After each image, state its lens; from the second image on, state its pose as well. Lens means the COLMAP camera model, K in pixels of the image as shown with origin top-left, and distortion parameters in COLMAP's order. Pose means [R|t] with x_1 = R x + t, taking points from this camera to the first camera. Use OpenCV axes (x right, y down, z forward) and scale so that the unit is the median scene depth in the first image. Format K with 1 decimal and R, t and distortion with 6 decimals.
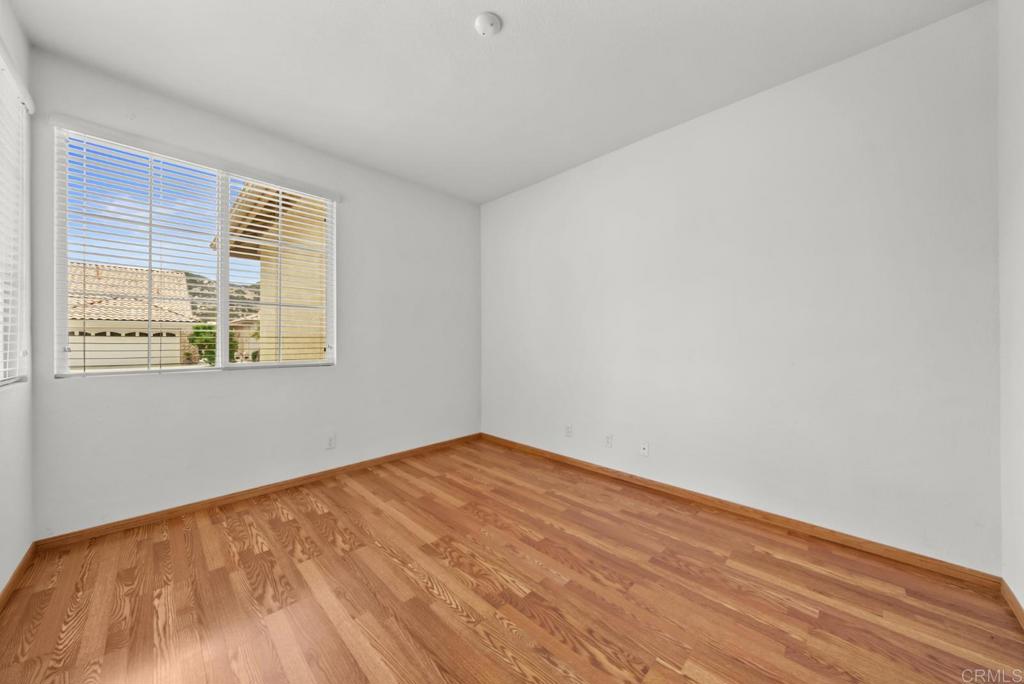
lens RADIAL K [[353.8, 0, 510.3], [0, 353.8, 342.3], [0, 0, 1]] dist [-0.002345, -0.000218]
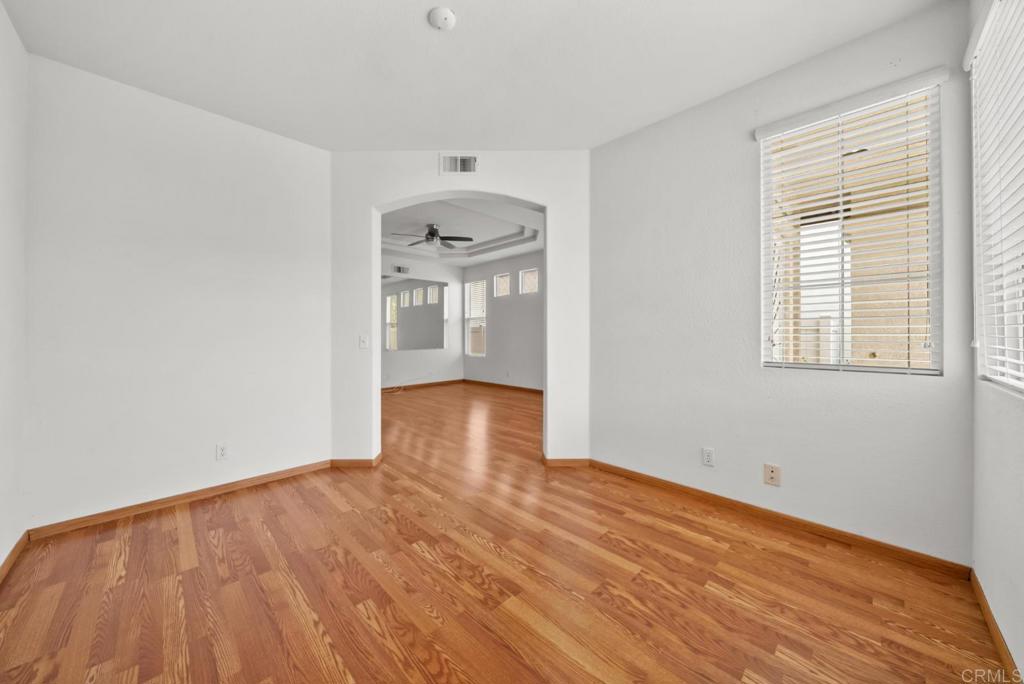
lens RADIAL K [[353.8, 0, 510.3], [0, 353.8, 342.3], [0, 0, 1]] dist [-0.002345, -0.000218]
pose [[-0.999911, 0.003133, 0.012931, -0.263129], [0.003479, 0.999634, 0.026844, -0.006602], [-0.012843, 0.026887, -0.999556, 1.957113]]
